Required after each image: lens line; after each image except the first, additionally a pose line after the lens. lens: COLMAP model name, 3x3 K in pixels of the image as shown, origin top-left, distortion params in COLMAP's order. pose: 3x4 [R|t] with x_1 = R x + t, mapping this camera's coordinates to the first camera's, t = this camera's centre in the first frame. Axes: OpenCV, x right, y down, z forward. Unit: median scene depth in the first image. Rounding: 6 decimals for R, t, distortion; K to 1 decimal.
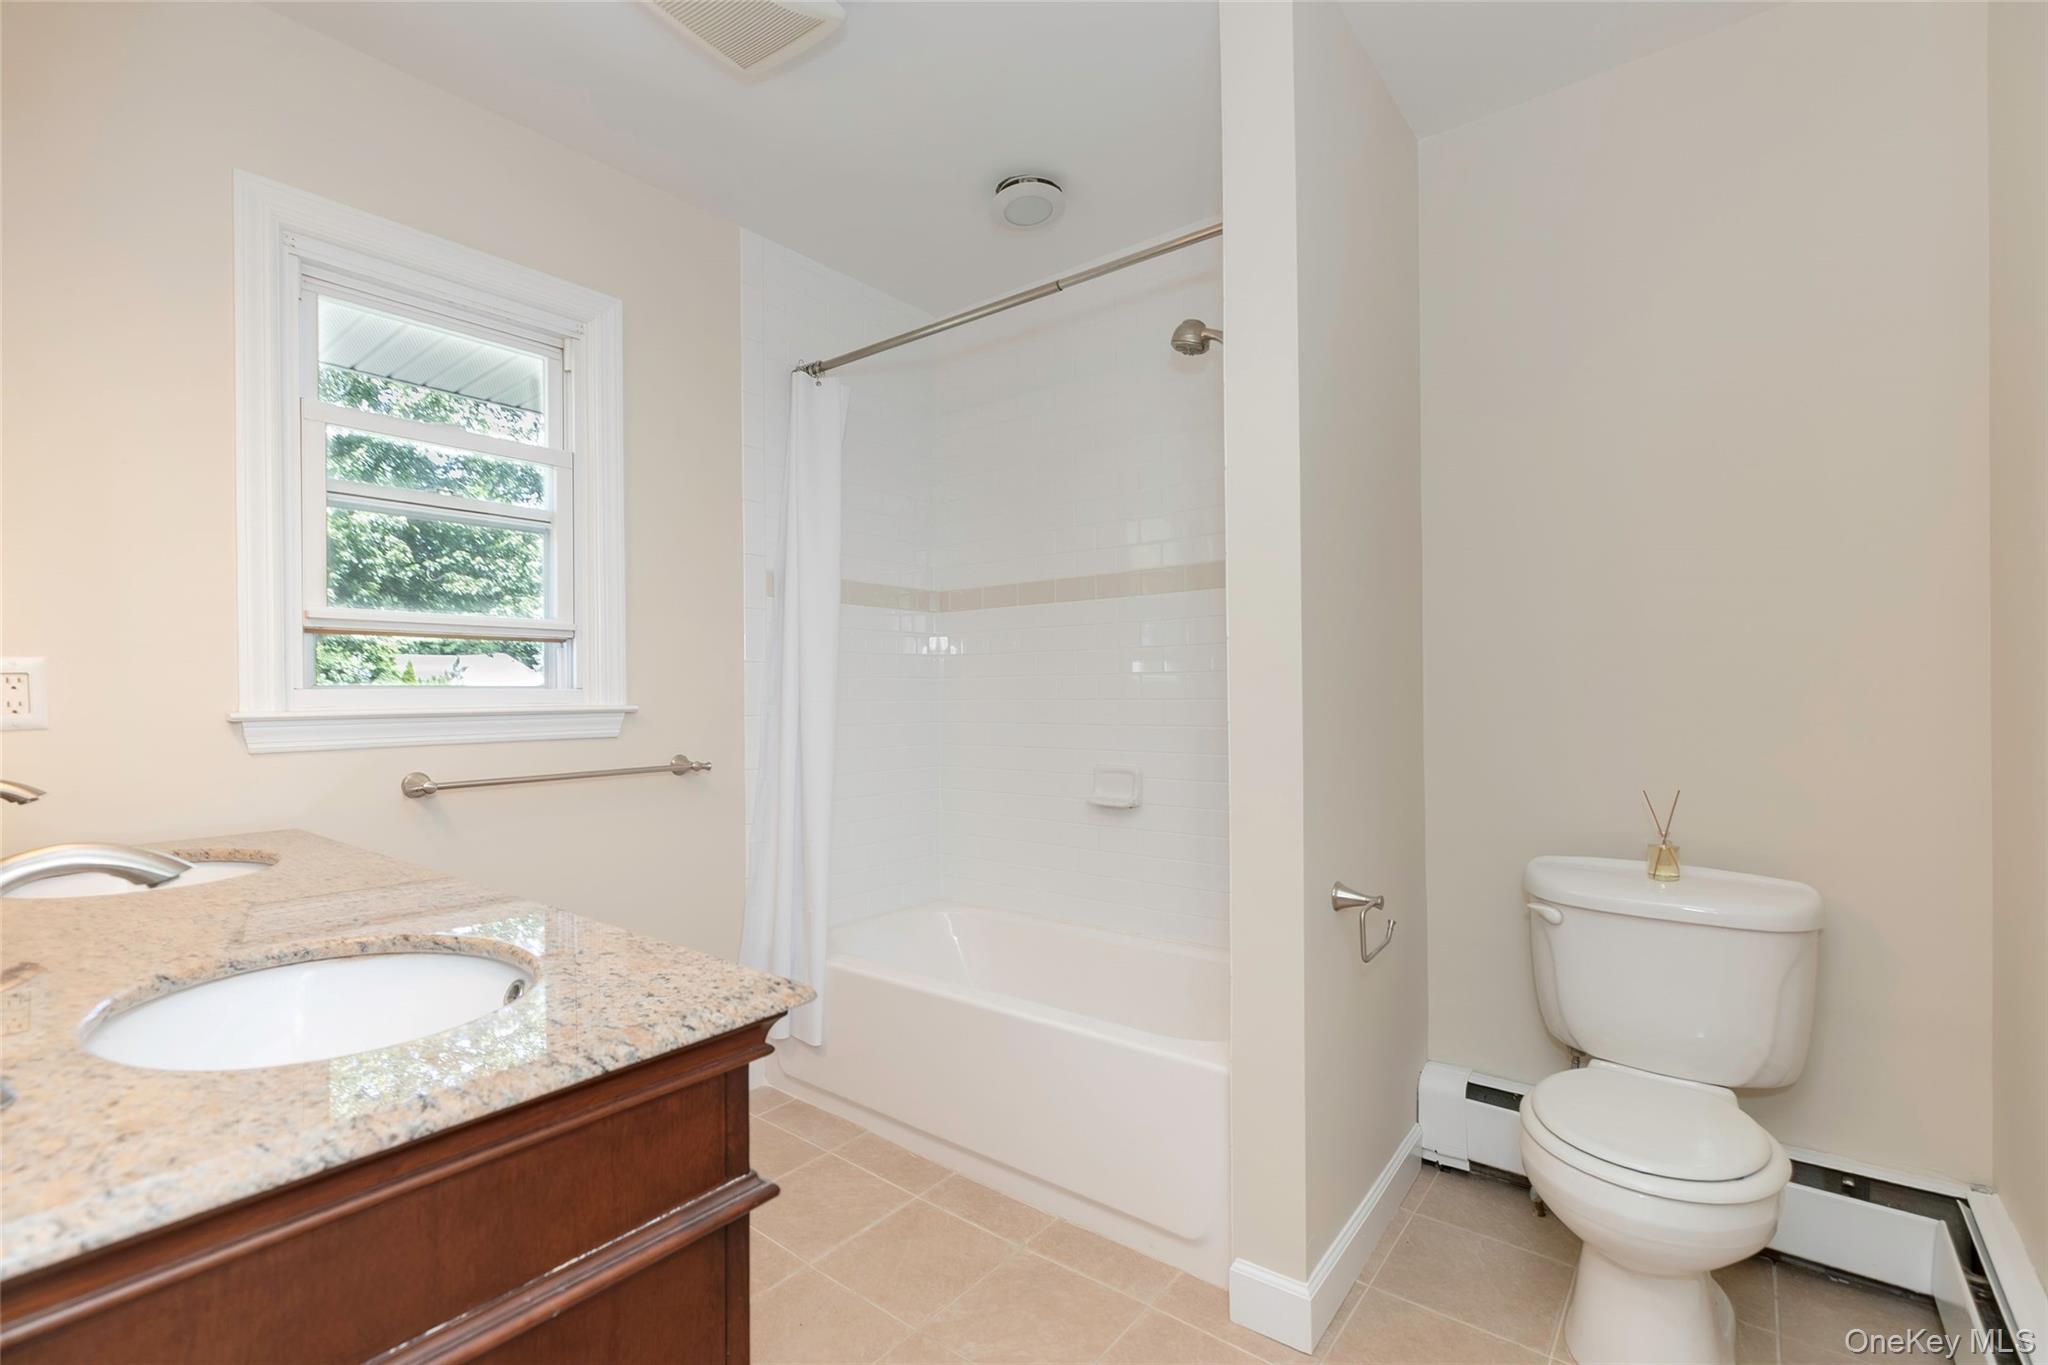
lens RADIAL K [[938.2, 0, 1022.2], [0, 938.2, 681.9], [0, 0, 1]] dist [0.008730, -0.001012]
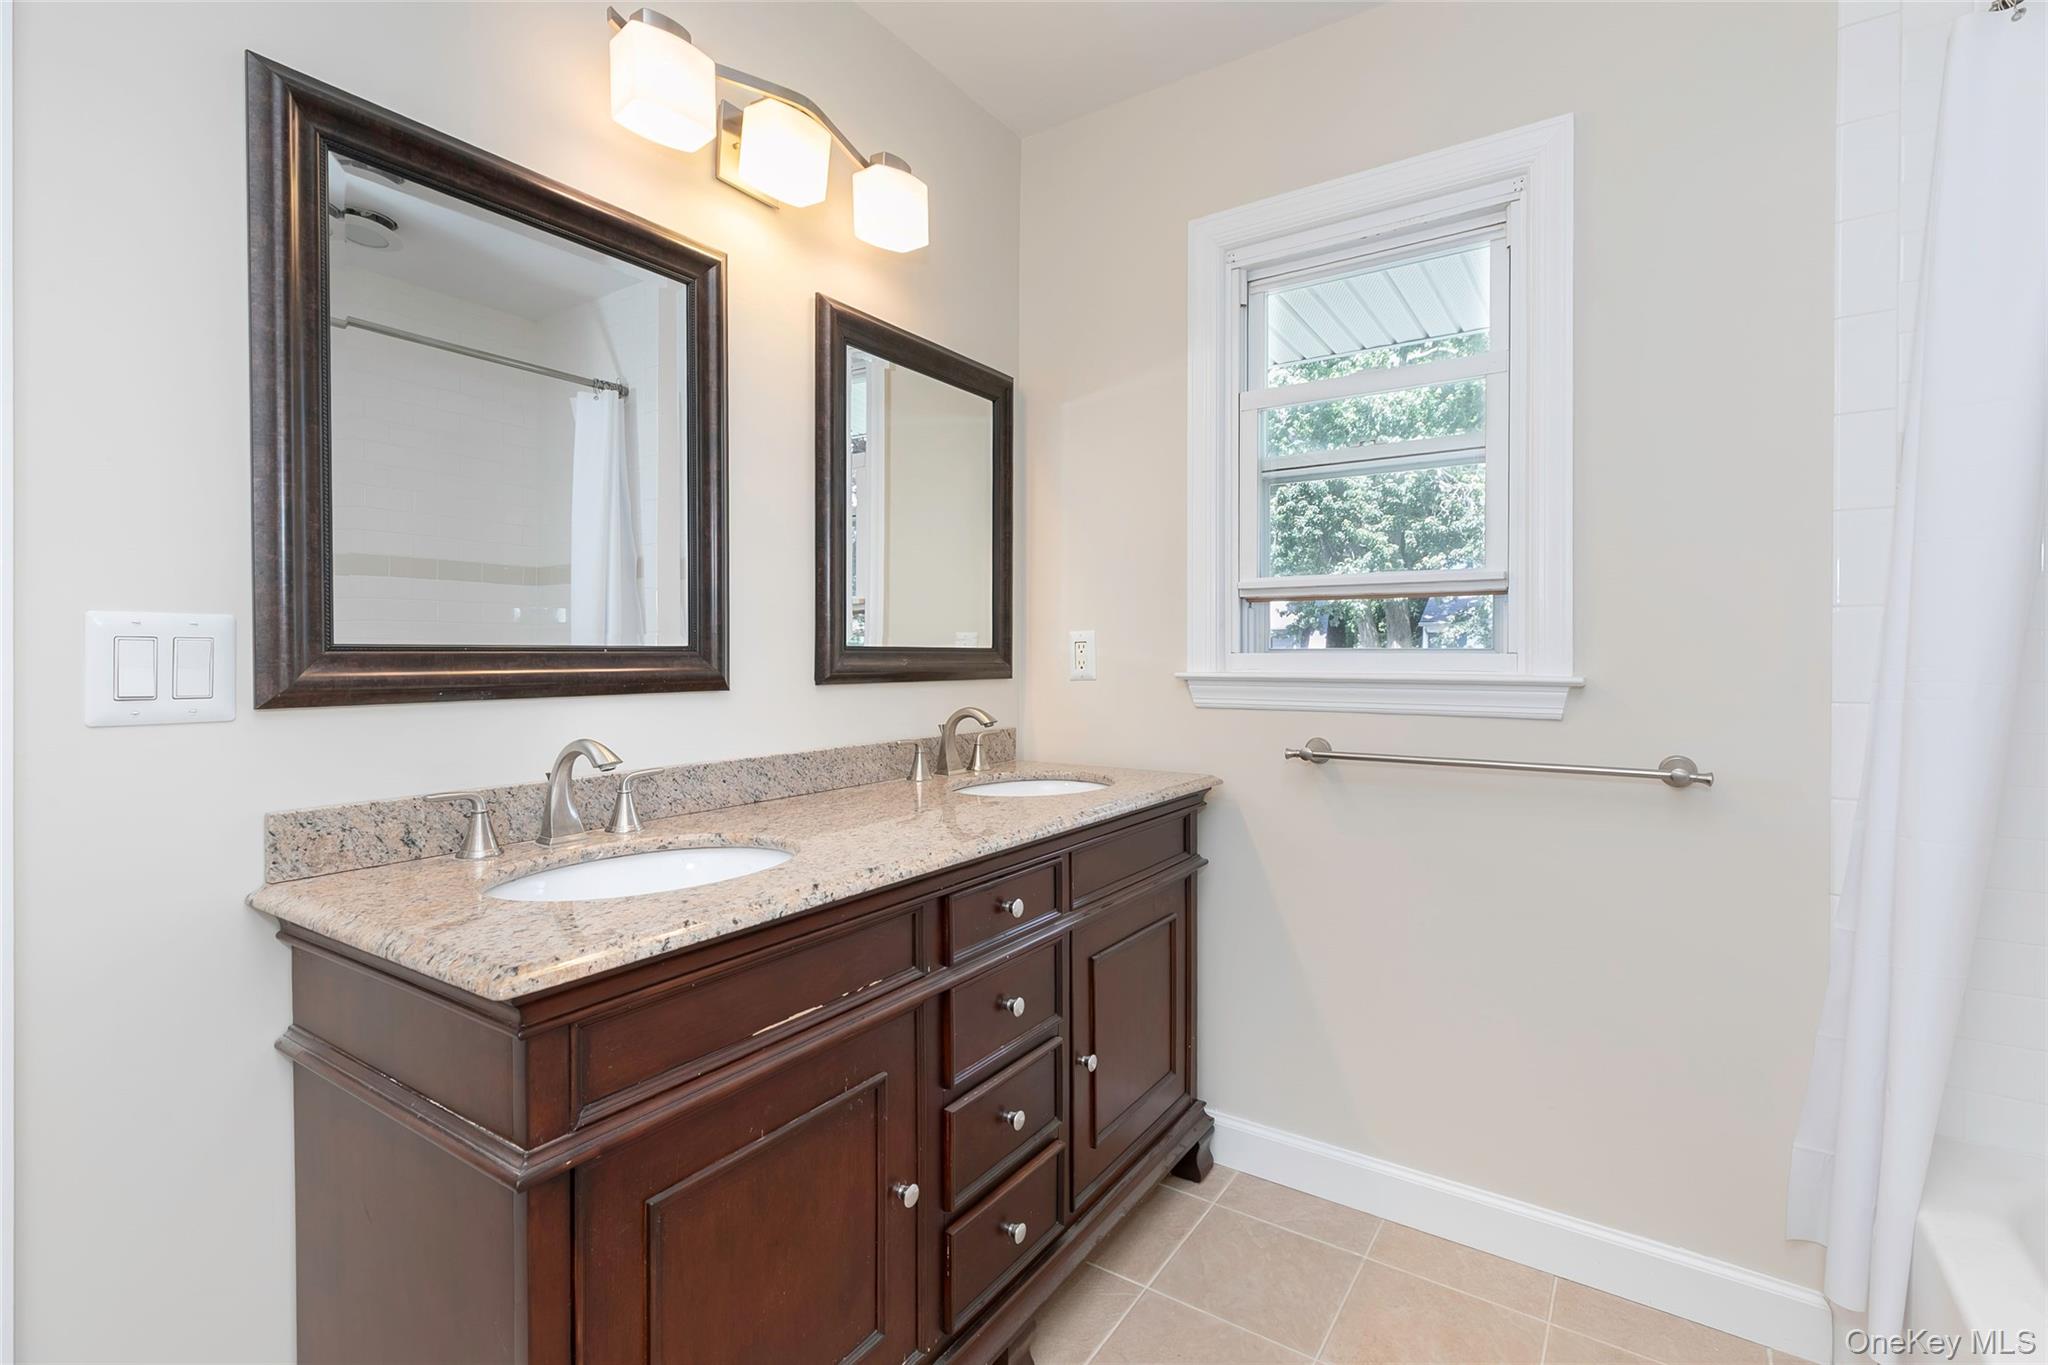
lens RADIAL K [[938.2, 0, 1021.3], [0, 938.2, 675.2], [0, 0, 1]] dist [0.008730, -0.001012]
pose [[0.065525, 0.021427, -0.997621, 0.343587], [0.000919, 0.999768, 0.021533, 0.009575], [0.997851, -0.002328, 0.065490, 0.668827]]
